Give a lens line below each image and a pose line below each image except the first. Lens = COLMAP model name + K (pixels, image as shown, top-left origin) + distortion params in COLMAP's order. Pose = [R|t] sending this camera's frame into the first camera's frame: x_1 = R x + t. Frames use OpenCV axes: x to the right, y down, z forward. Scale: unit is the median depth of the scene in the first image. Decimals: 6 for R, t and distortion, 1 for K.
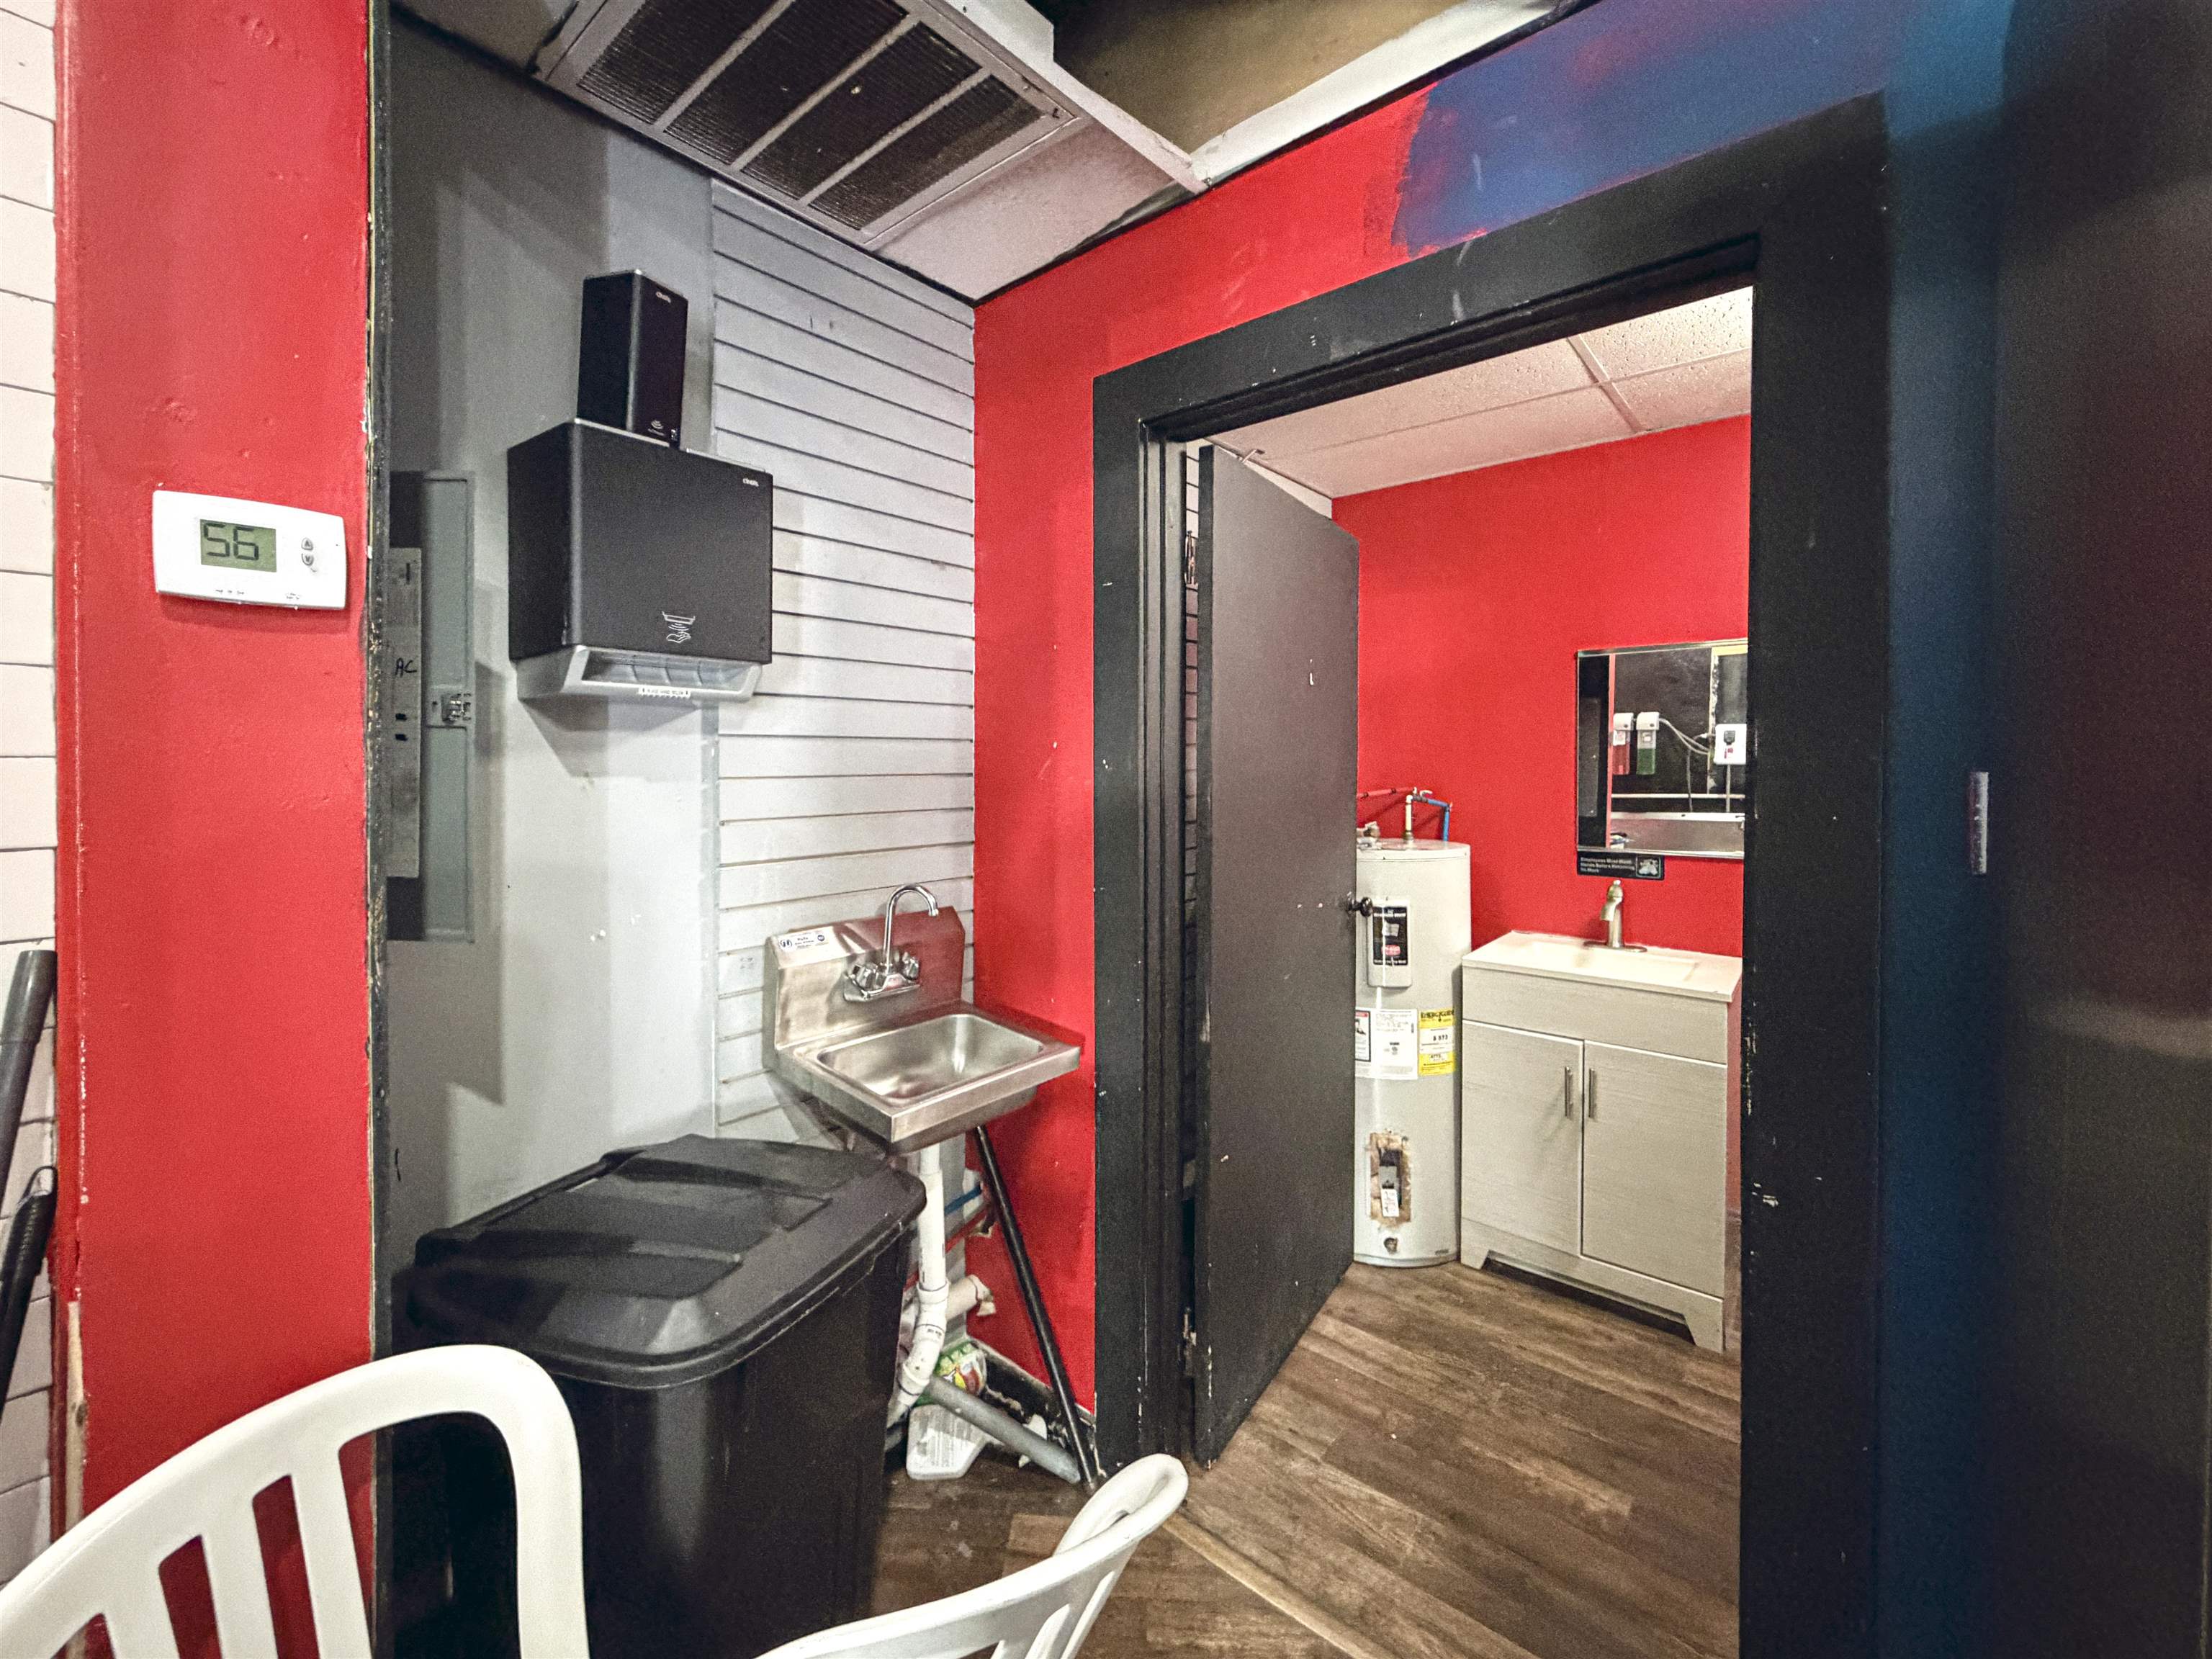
lens RADIAL K [[910.0, 0, 1128.0], [0, 910.0, 762.9], [0, 0, 1]] dist [-0.002308, 0.000220]
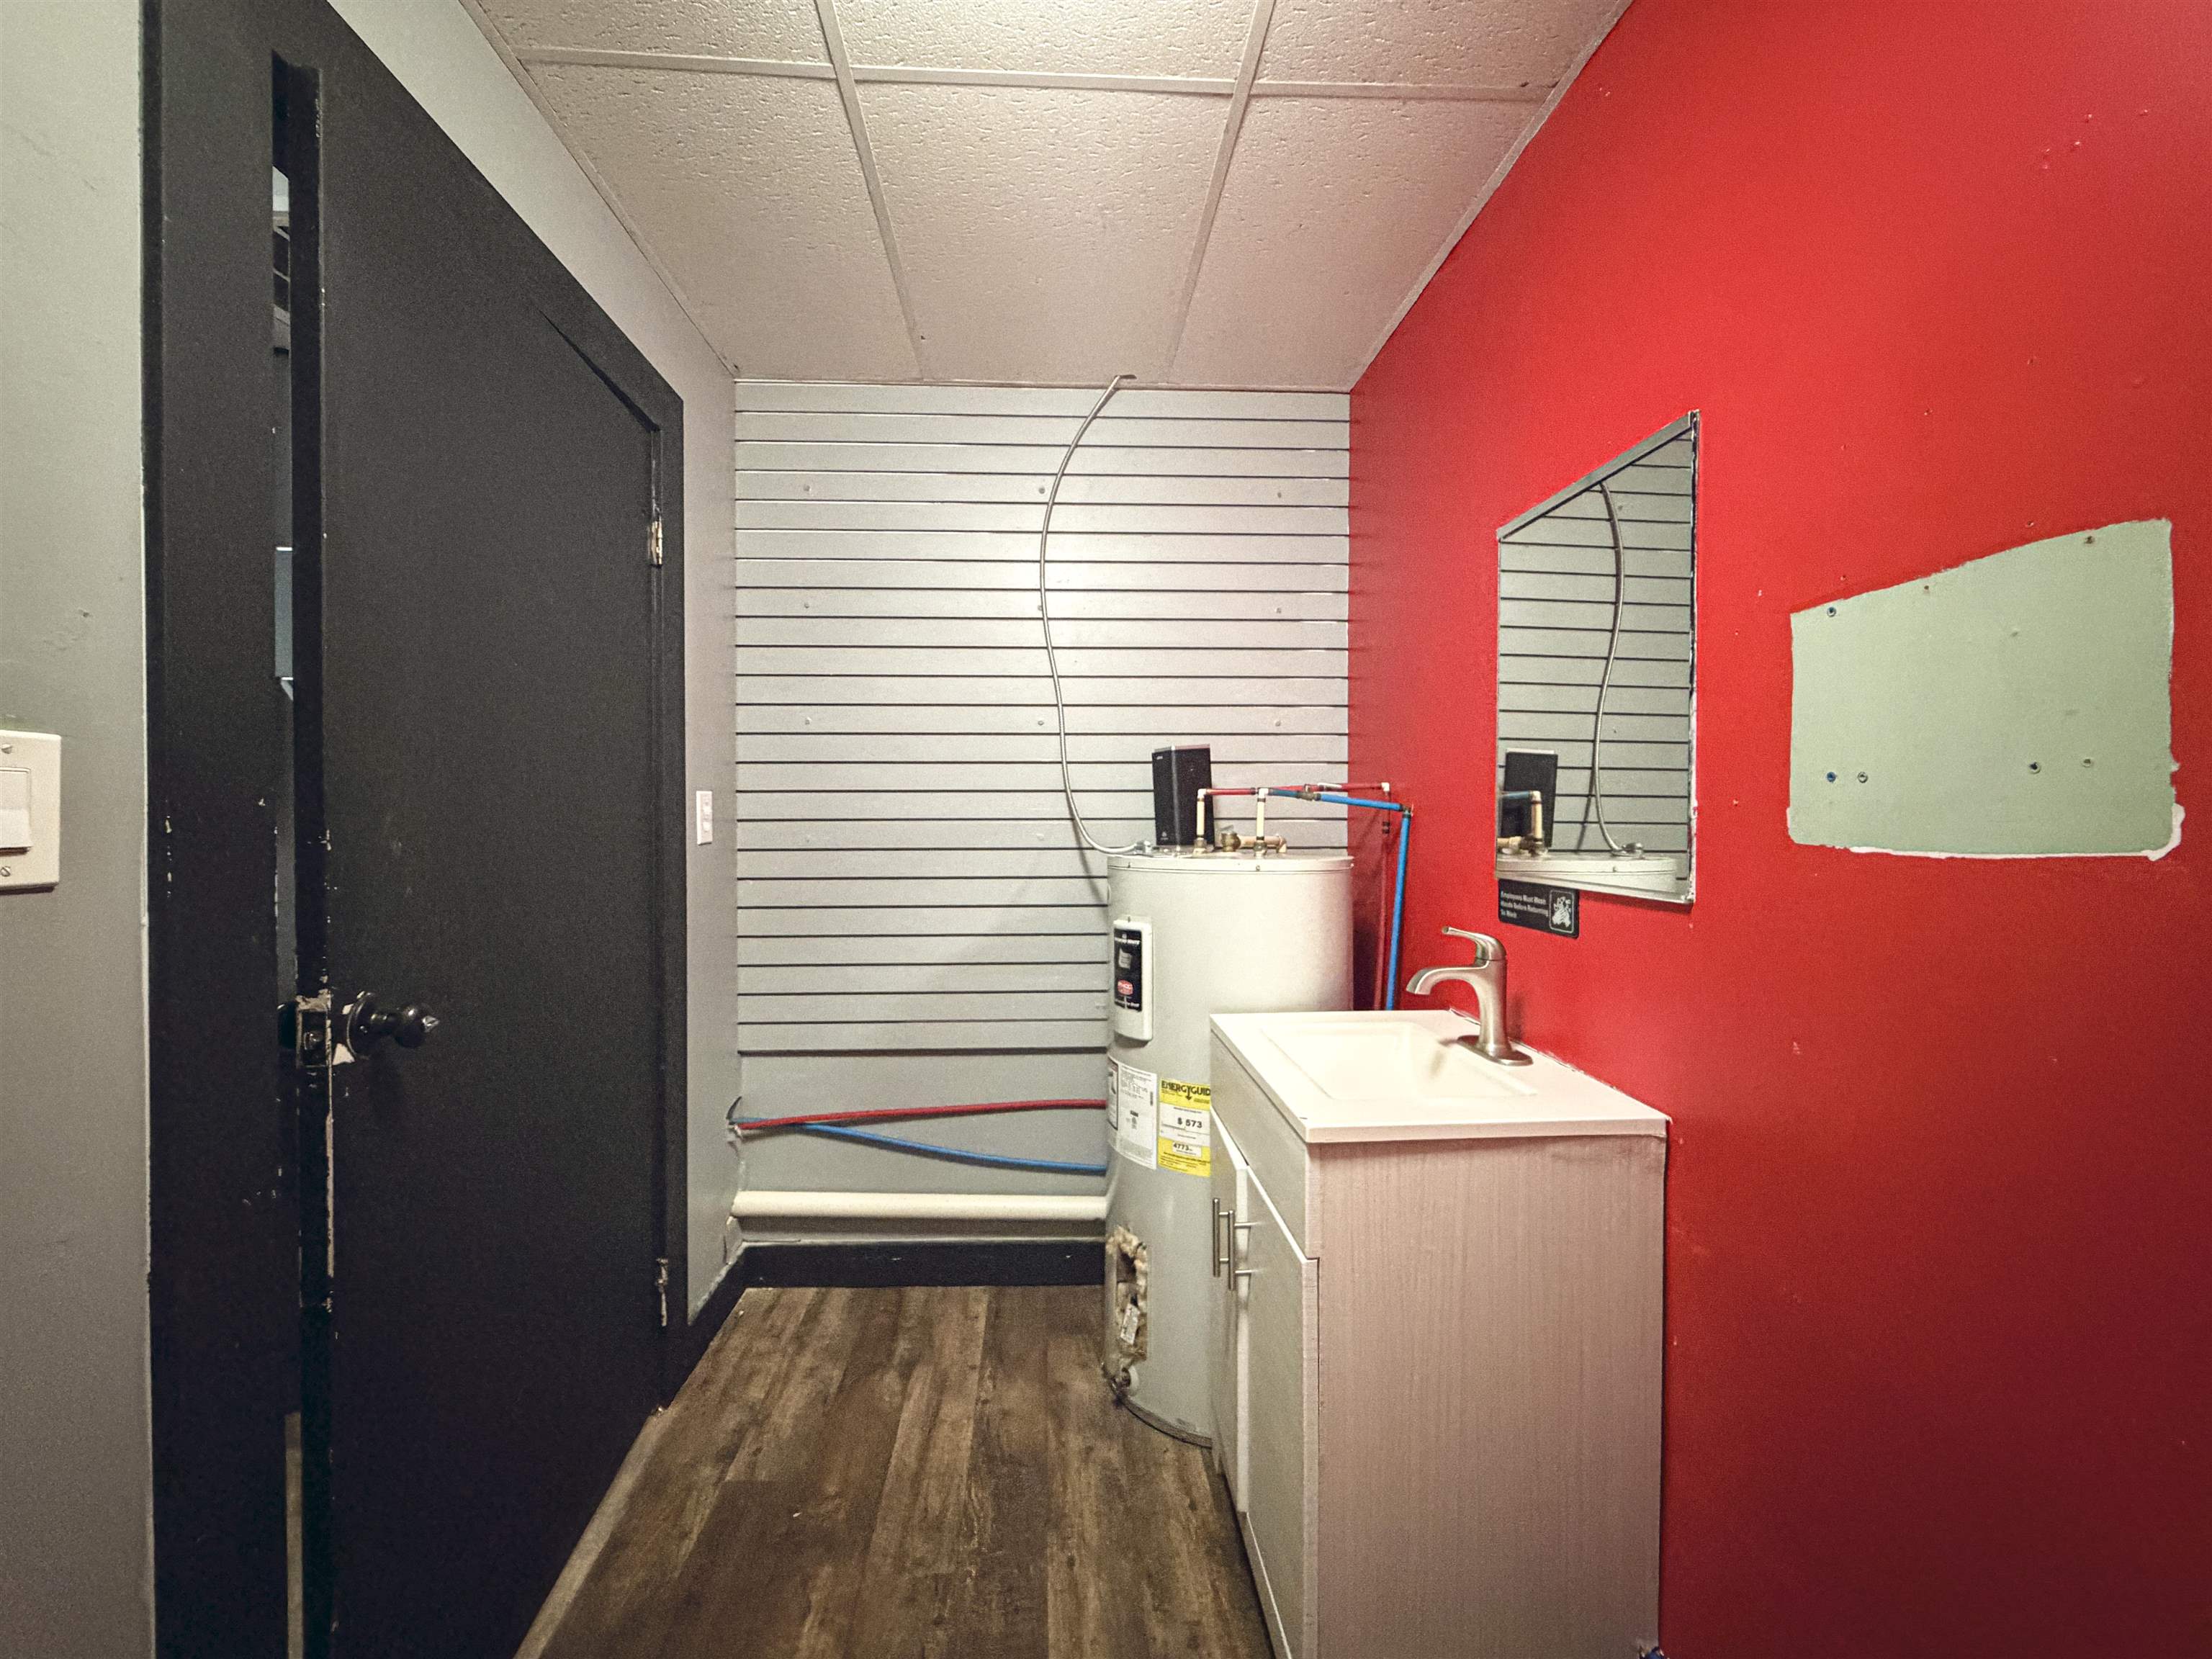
lens RADIAL K [[910.0, 0, 1098.2], [0, 910.0, 821.1], [0, 0, 1]] dist [-0.002308, 0.000220]
pose [[0.676203, 0.005641, -0.736694, 0.829134], [-0.008742, 0.999962, -0.000367, 0.068705], [0.736663, 0.006688, 0.676226, 0.473574]]
